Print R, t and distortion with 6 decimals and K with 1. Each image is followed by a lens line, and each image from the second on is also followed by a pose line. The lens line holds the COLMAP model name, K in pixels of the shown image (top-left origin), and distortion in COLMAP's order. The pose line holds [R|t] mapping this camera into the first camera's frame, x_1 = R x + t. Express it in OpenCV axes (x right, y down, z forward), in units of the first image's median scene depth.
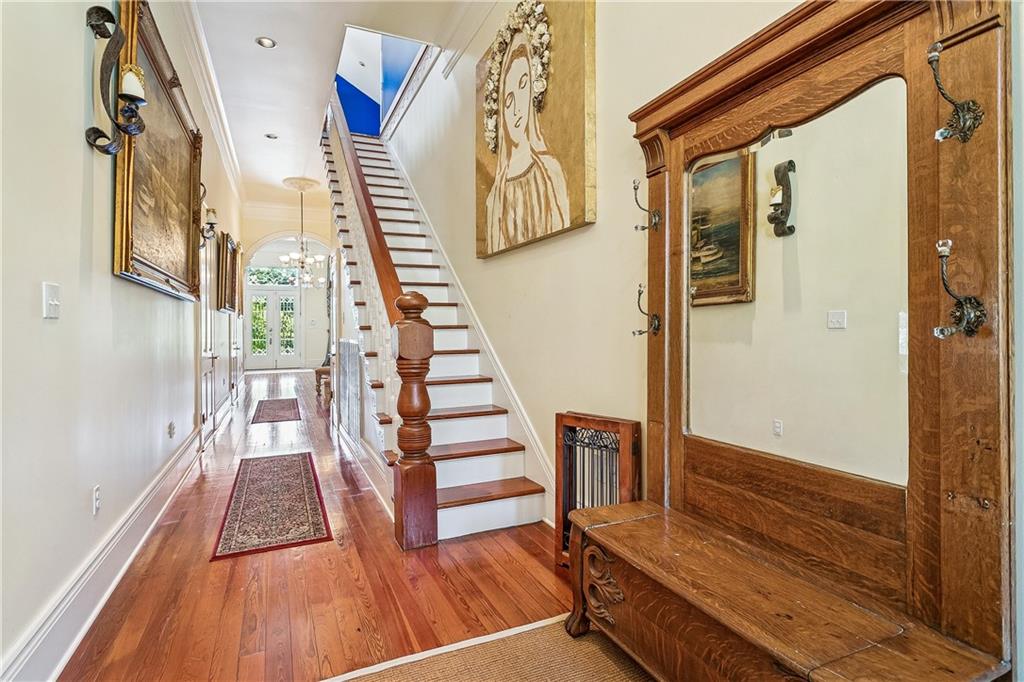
lens RADIAL K [[523.2, 0, 511.1], [0, 523.2, 337.4], [0, 0, 1]] dist [0.002298, 0.001532]
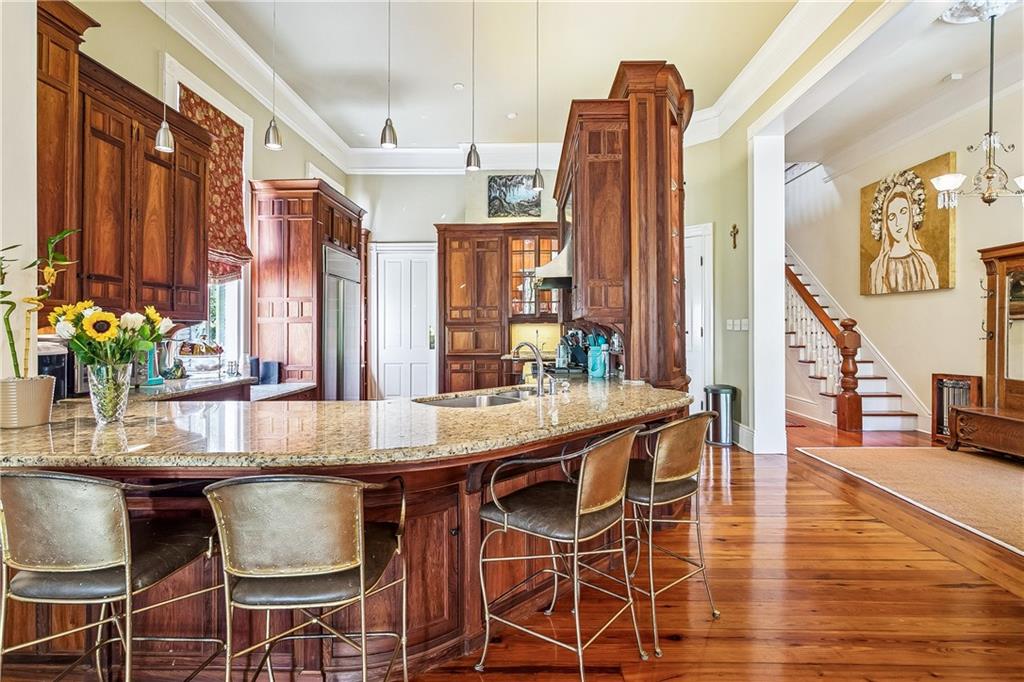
lens RADIAL K [[523.2, 0, 515.1], [0, 523.2, 333.9], [0, 0, 1]] dist [0.002298, 0.001532]
pose [[0.897986, 0.005955, -0.439983, -0.483536], [-0.005503, 0.999982, 0.002303, -0.018571], [0.439989, 0.000353, 0.898003, -1.642768]]
